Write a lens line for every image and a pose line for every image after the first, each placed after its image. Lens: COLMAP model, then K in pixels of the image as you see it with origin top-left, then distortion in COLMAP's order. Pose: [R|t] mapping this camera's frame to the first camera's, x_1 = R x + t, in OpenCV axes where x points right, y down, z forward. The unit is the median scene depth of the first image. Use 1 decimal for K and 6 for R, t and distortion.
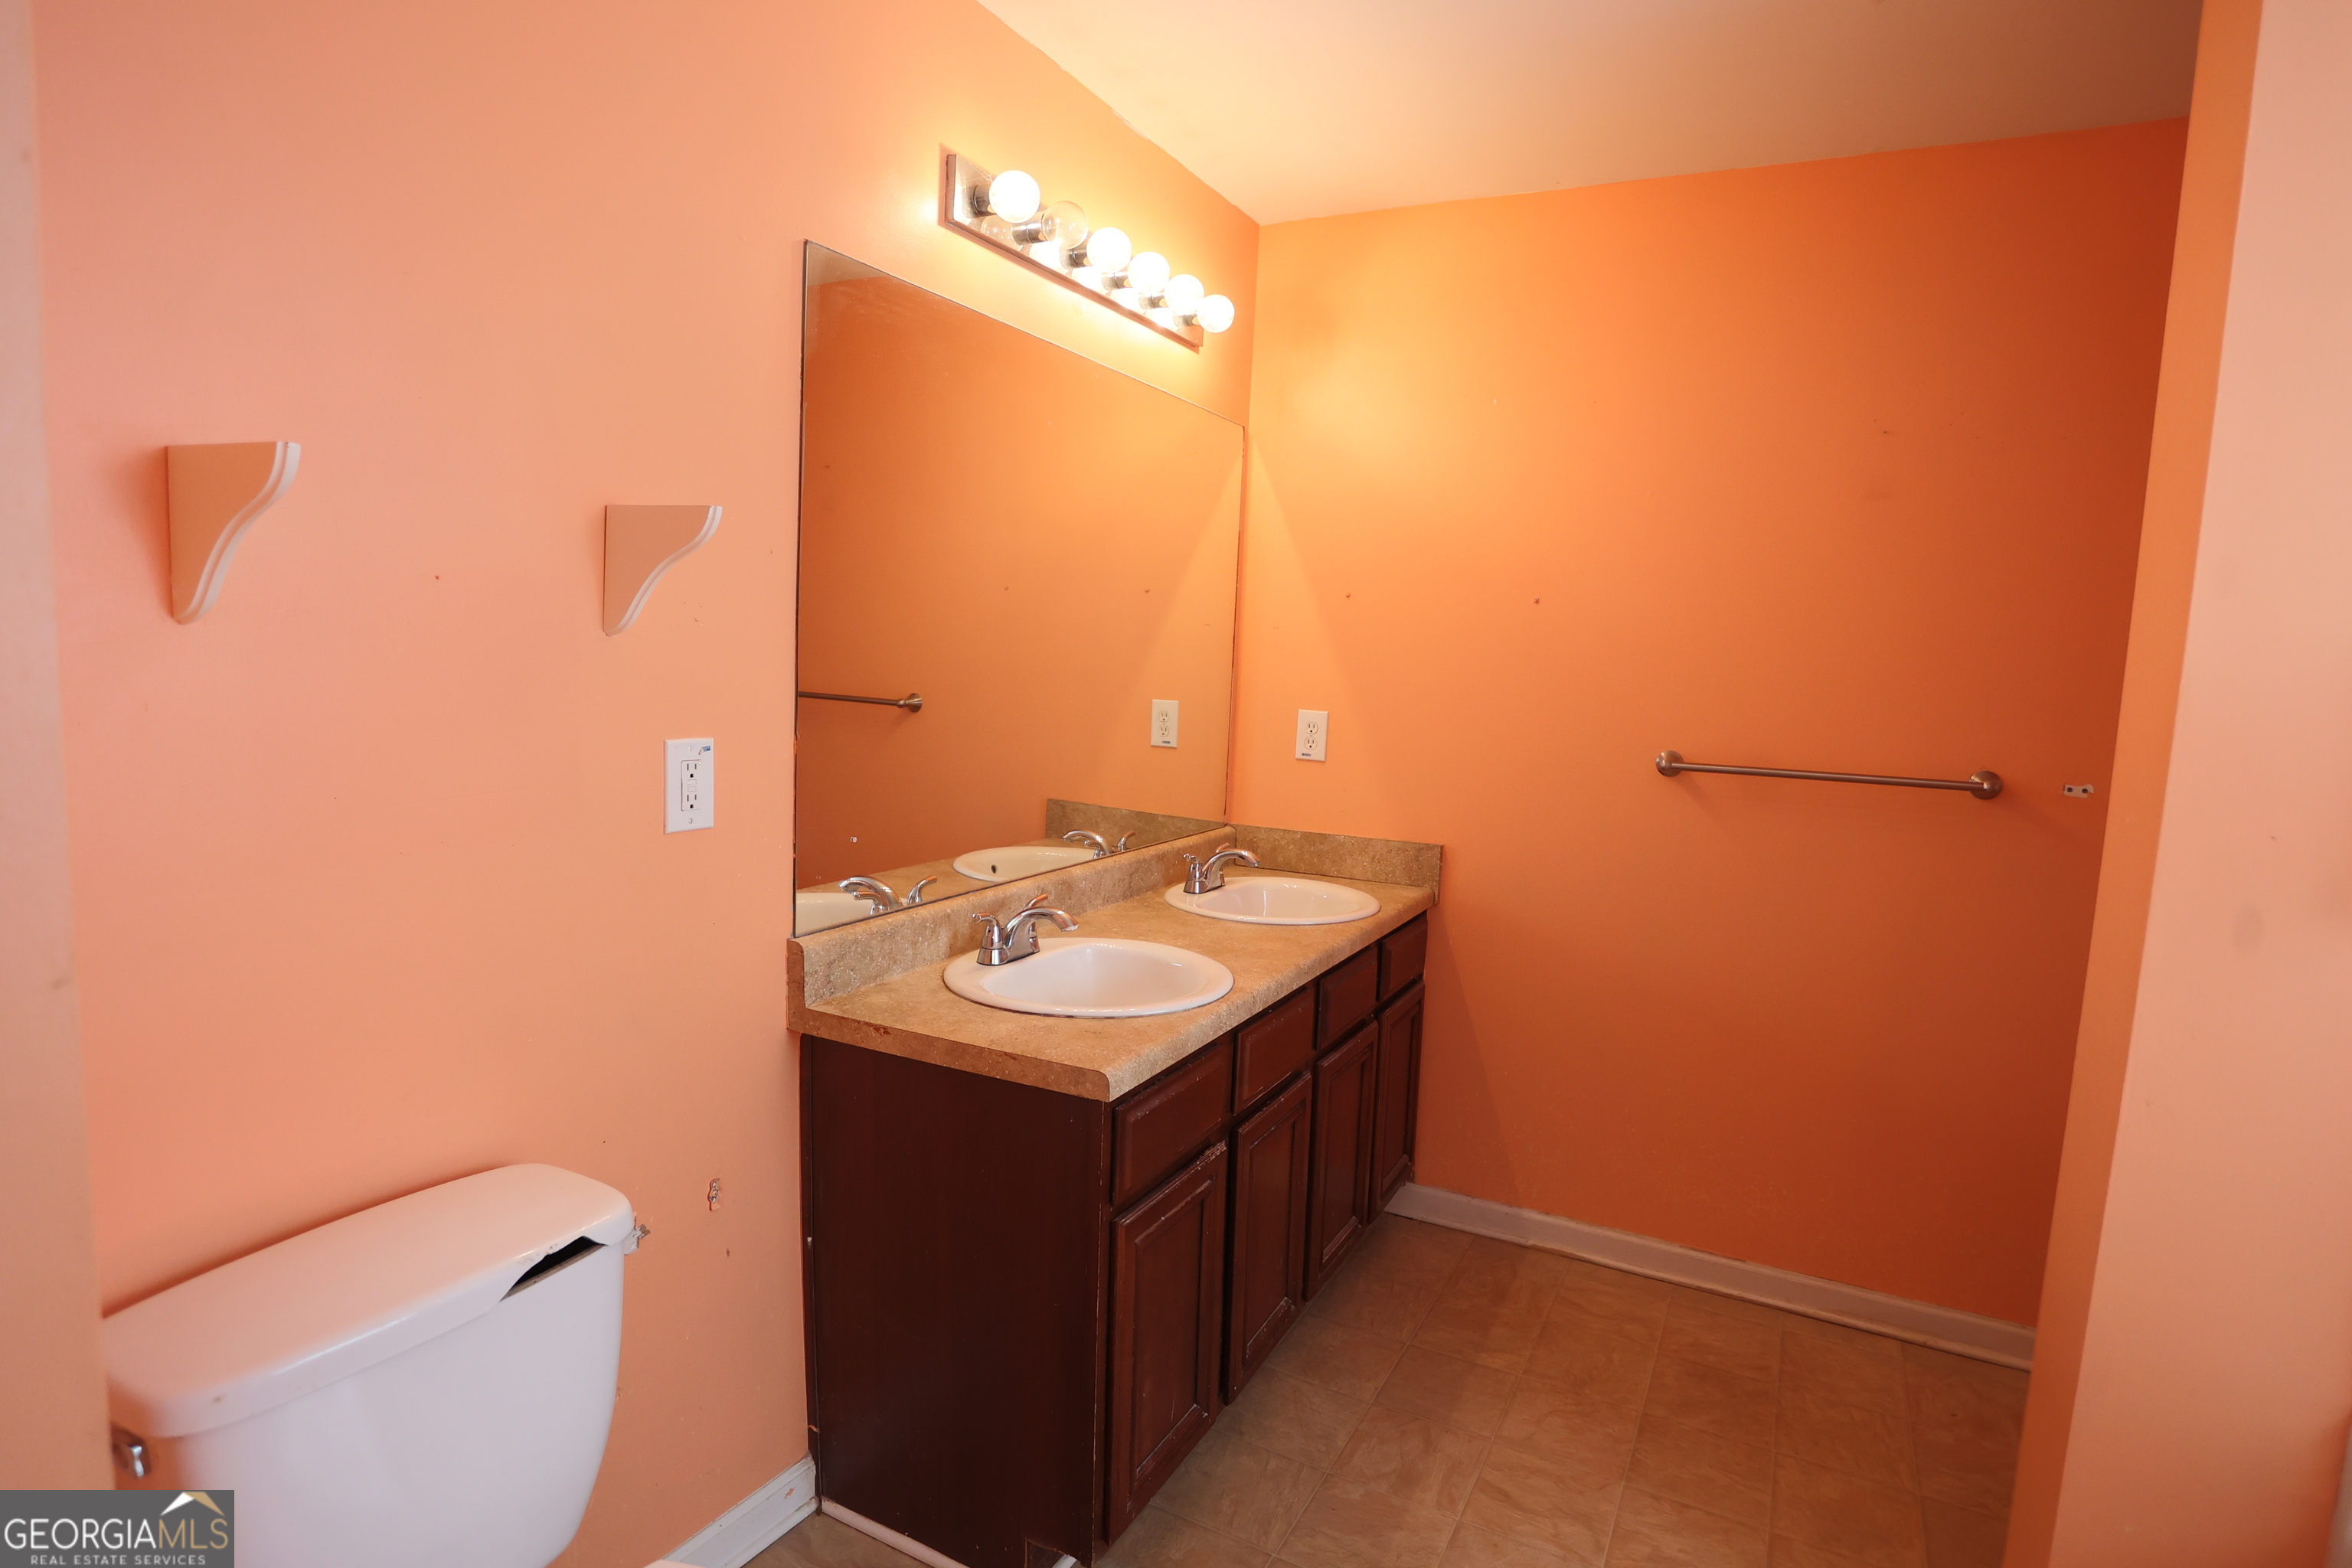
lens RADIAL K [[1204.5, 0, 1178.7], [0, 1204.5, 765.8], [0, 0, 1]] dist [-0.072520, 0.028622]
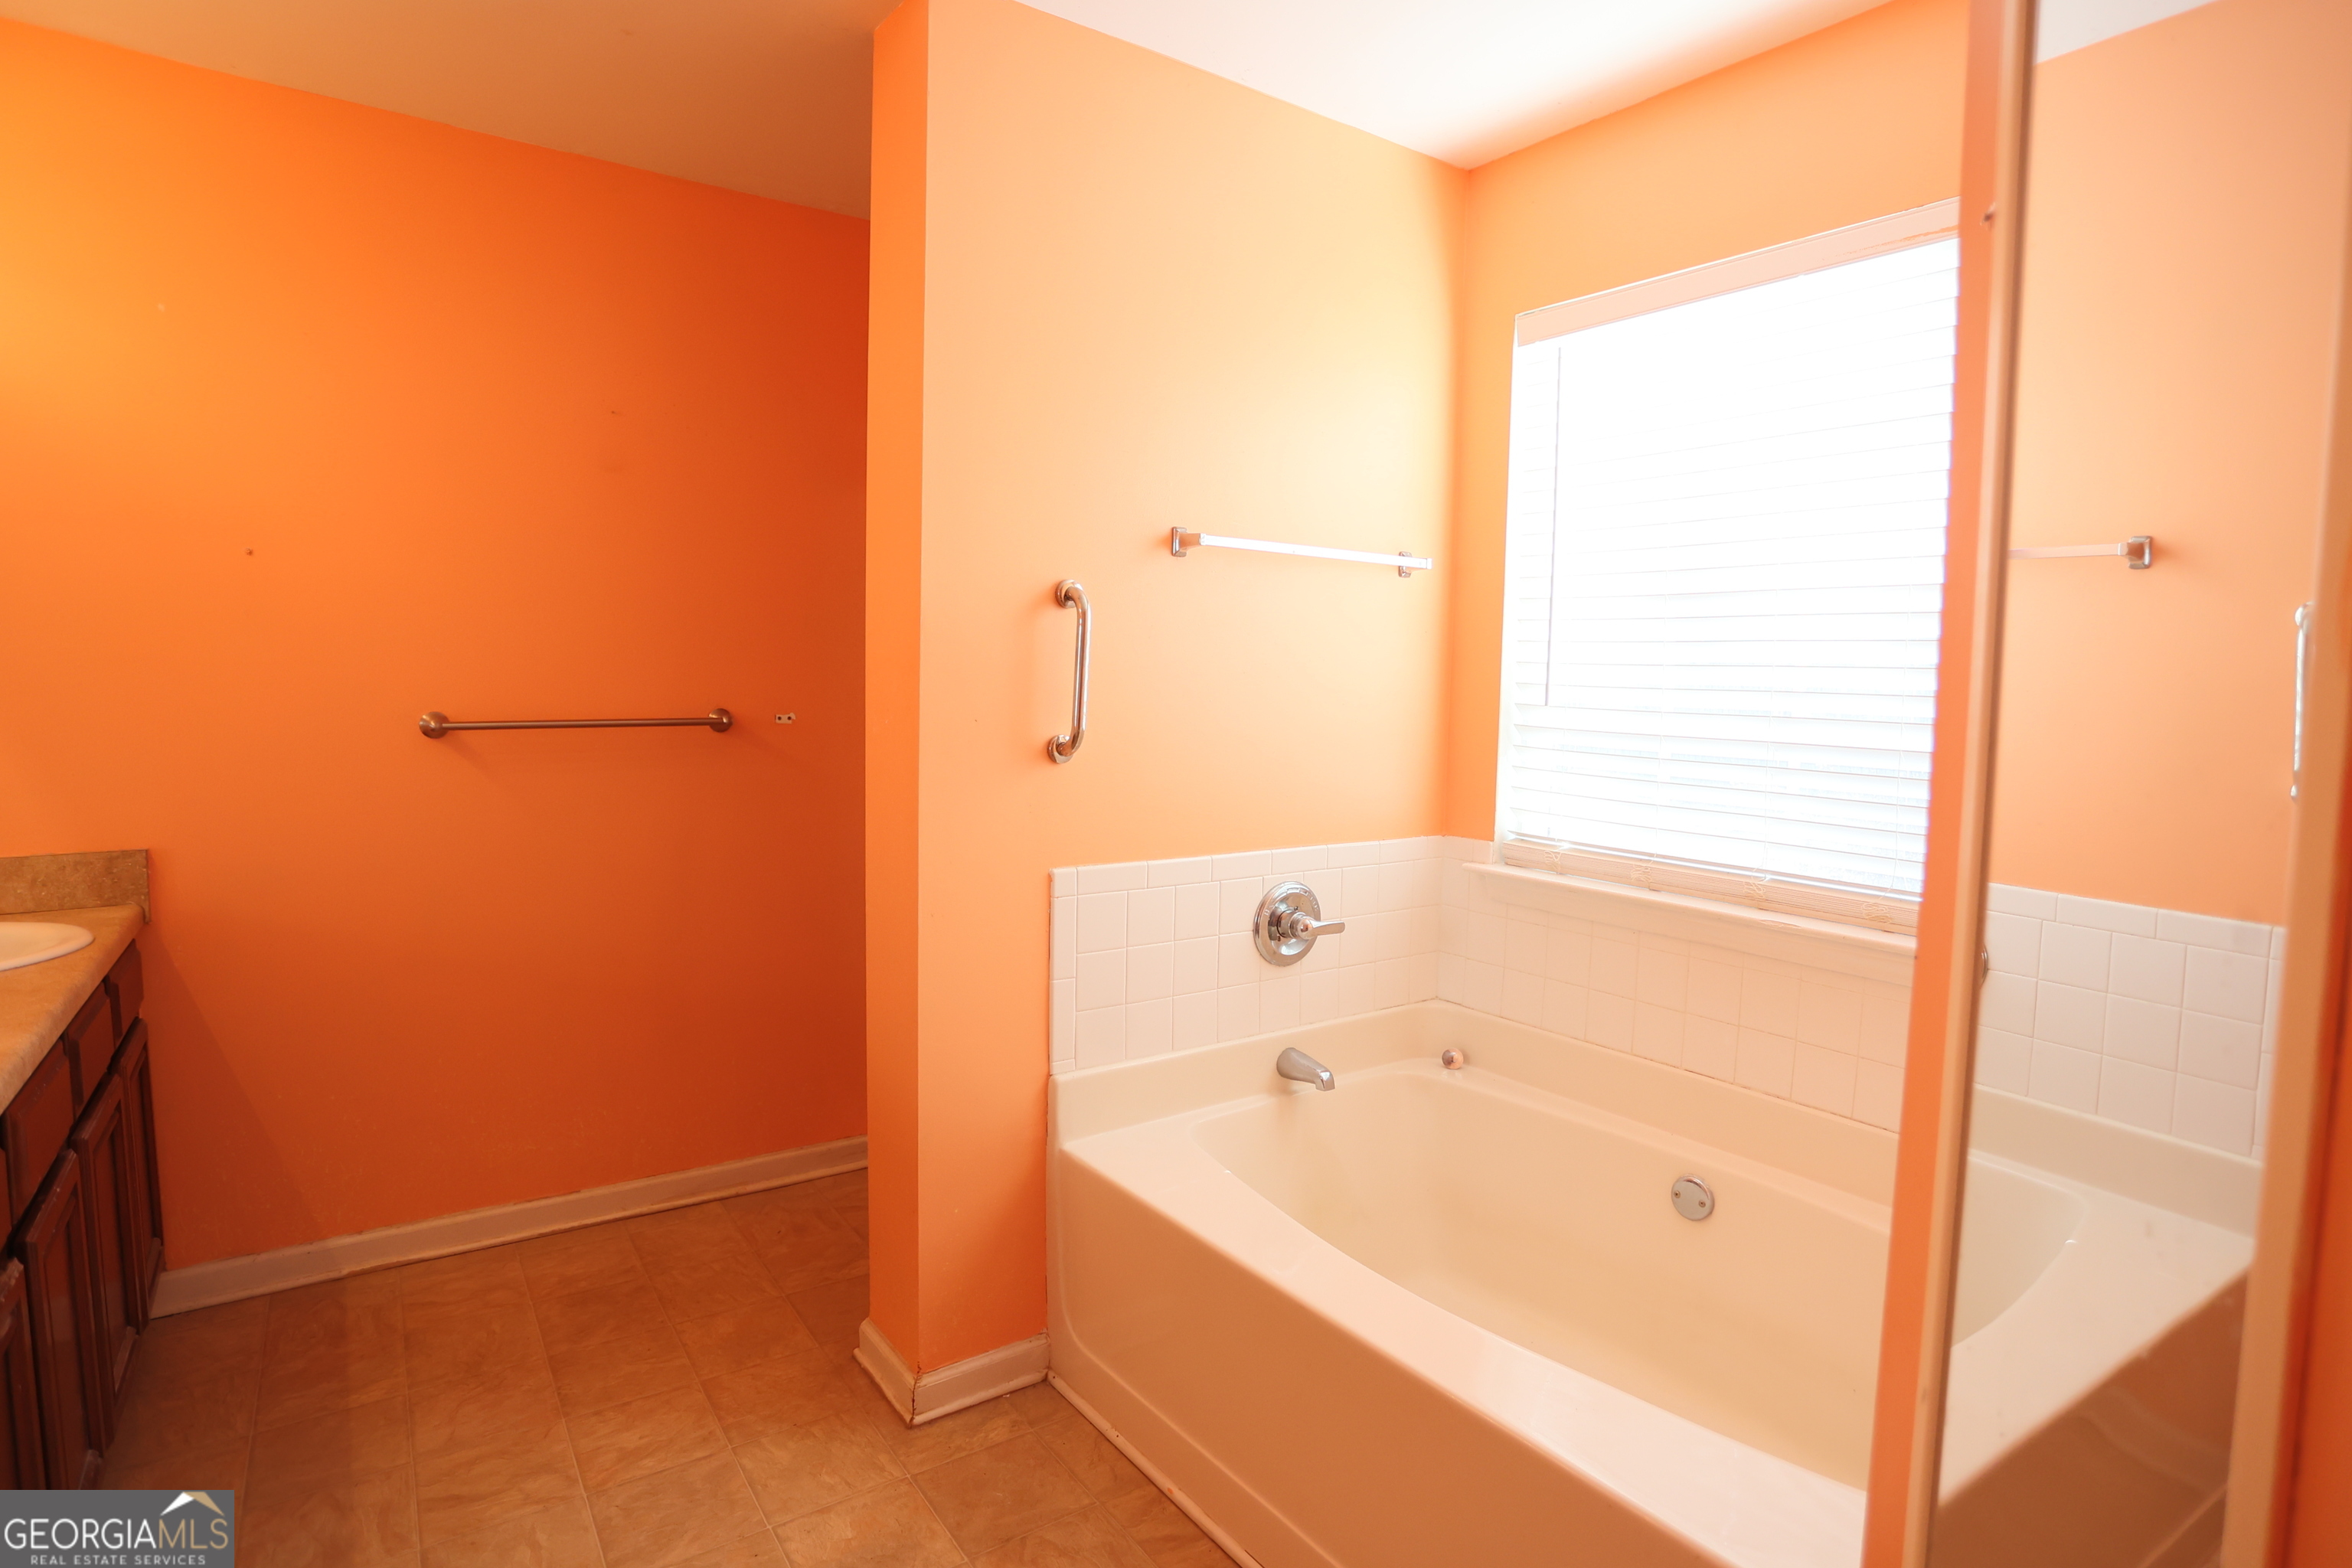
lens RADIAL K [[1204.5, 0, 1178.7], [0, 1204.5, 765.8], [0, 0, 1]] dist [-0.072520, 0.028622]
pose [[0.451627, -0.097433, 0.886871, -0.181935], [0.085246, 0.994184, 0.065812, 0.022092], [-0.888125, 0.045879, 0.457306, 0.028095]]
